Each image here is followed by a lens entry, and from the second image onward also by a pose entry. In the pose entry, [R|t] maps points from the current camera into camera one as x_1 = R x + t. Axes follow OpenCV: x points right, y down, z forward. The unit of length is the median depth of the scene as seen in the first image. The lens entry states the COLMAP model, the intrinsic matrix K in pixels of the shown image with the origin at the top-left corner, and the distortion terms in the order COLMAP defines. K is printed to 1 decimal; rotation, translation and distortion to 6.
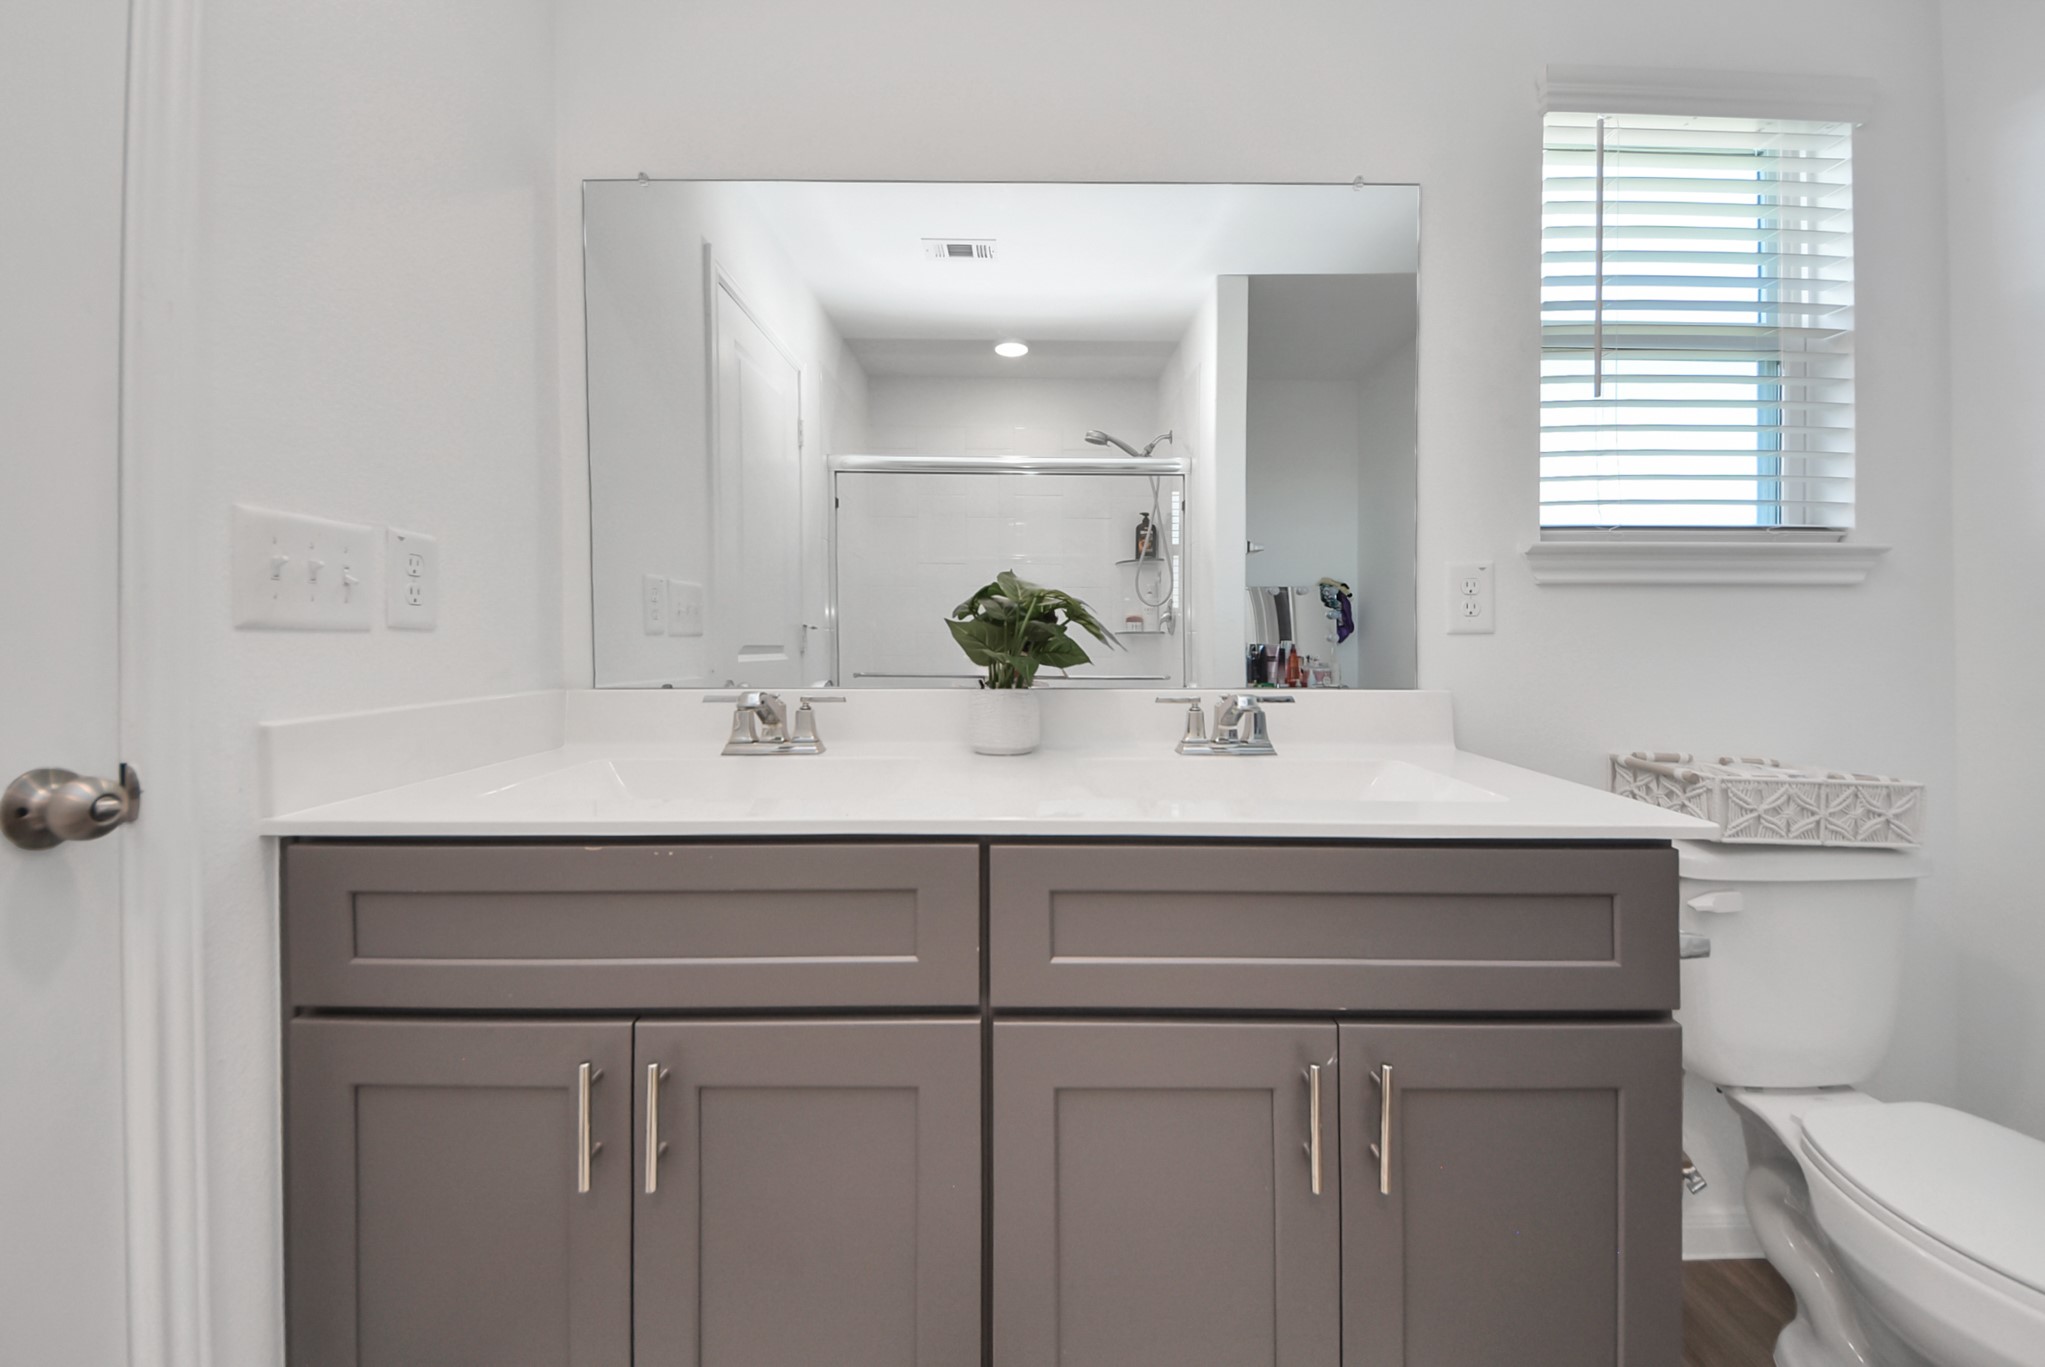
lens RADIAL K [[794.1, 0, 1021.7], [0, 794.1, 626.1], [0, 0, 1]] dist [-0.000391, -0.017985]
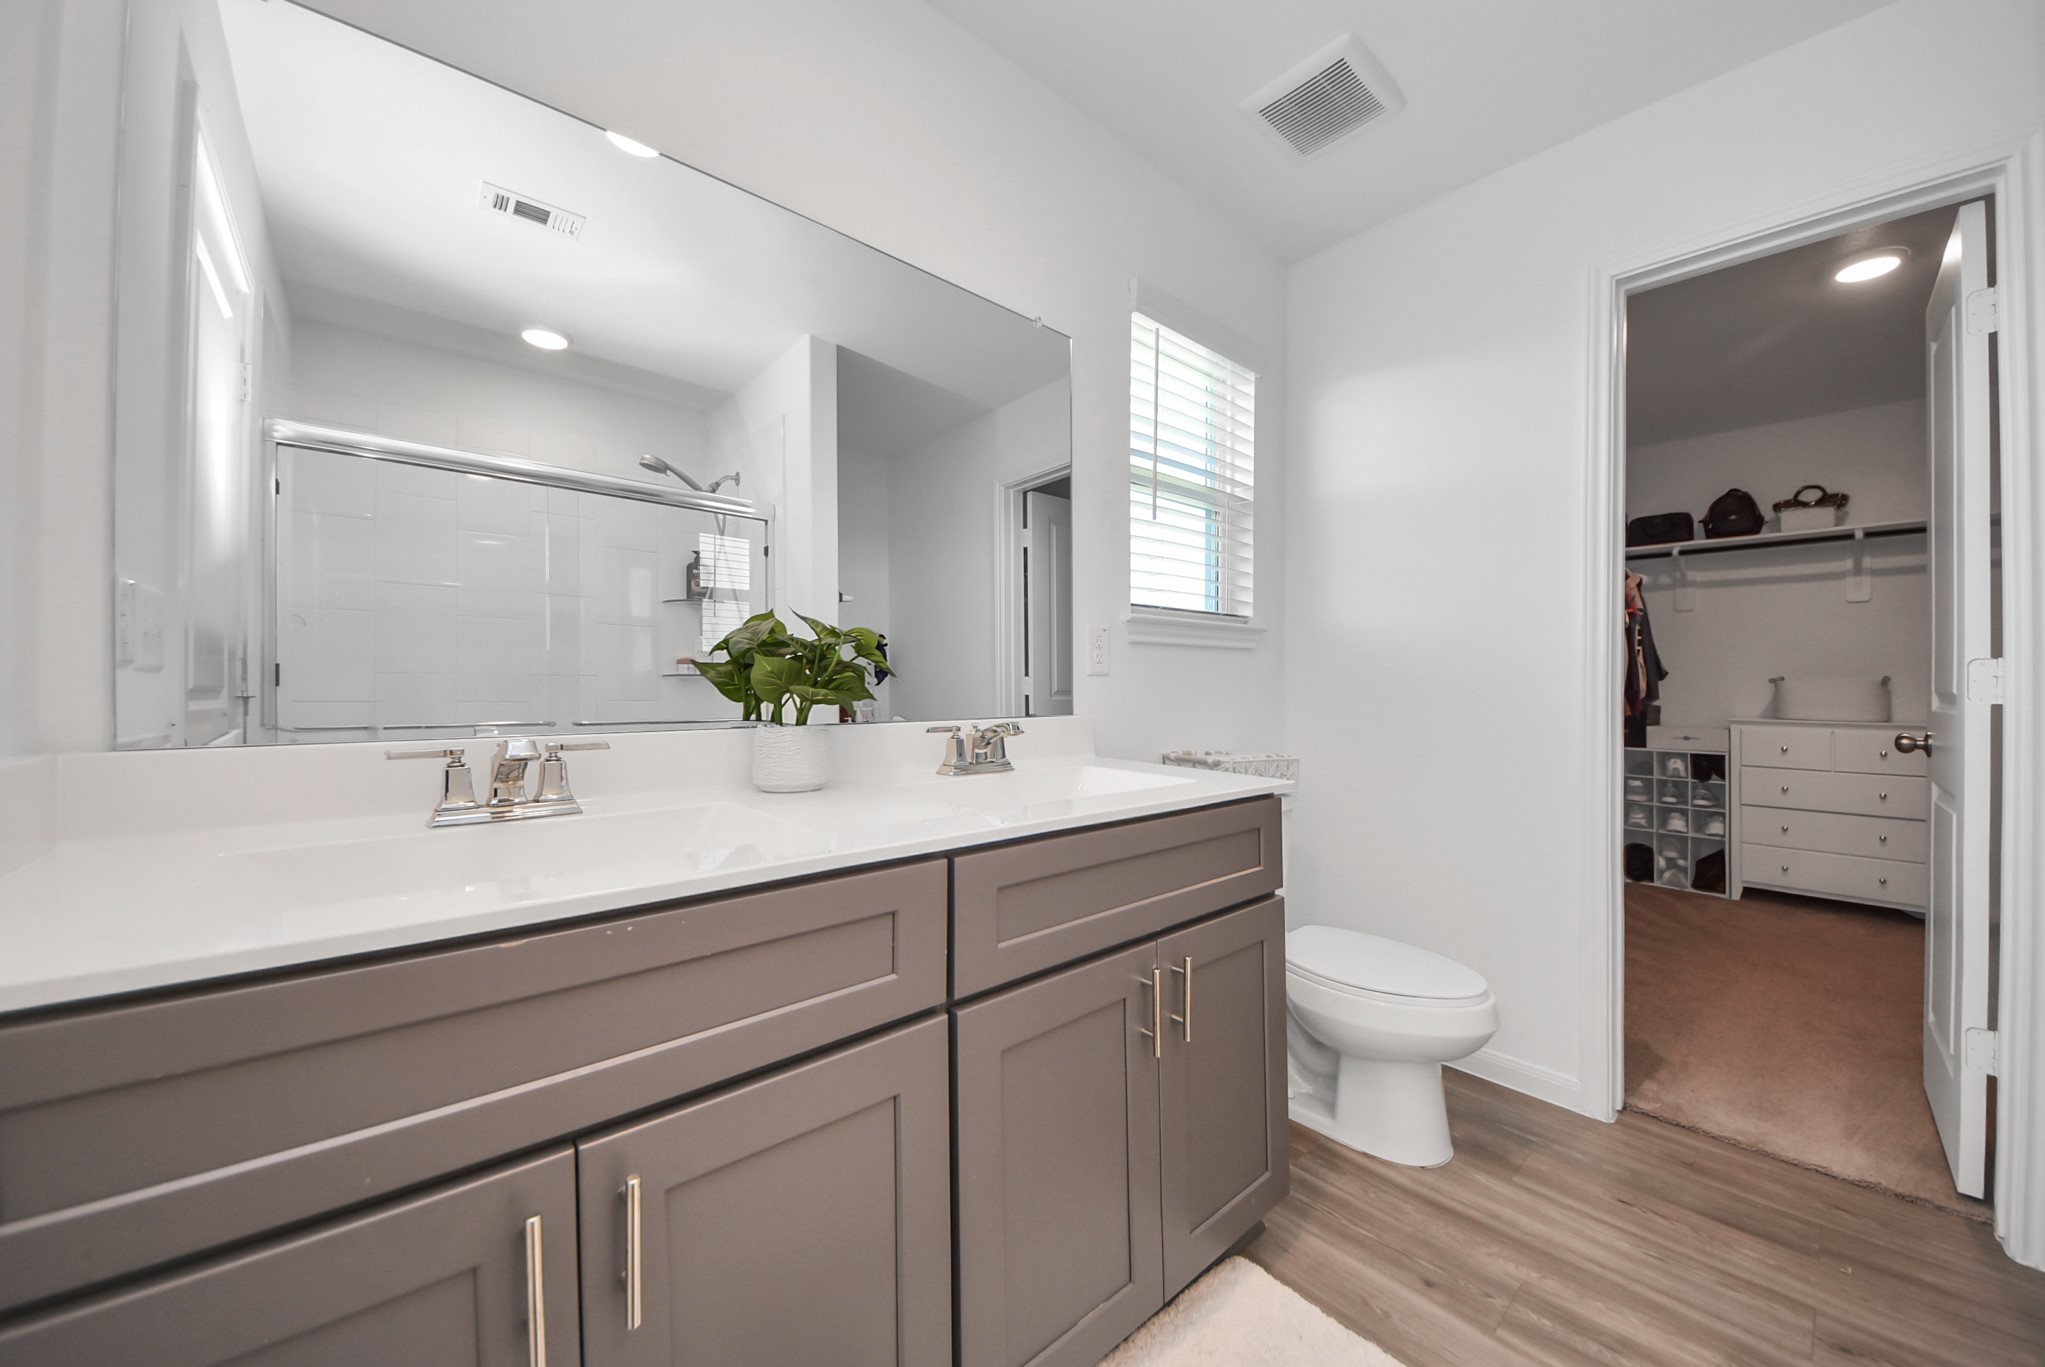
lens RADIAL K [[770.6, 0, 1022.5], [0, 770.6, 683.5], [0, 0, 1]] dist [-0.000225, -0.000093]
pose [[0.733402, 0.002379, 0.679791, -0.456838], [-0.014199, 0.999829, 0.011820, 0.008499], [-0.679647, -0.018321, 0.733310, 0.086322]]
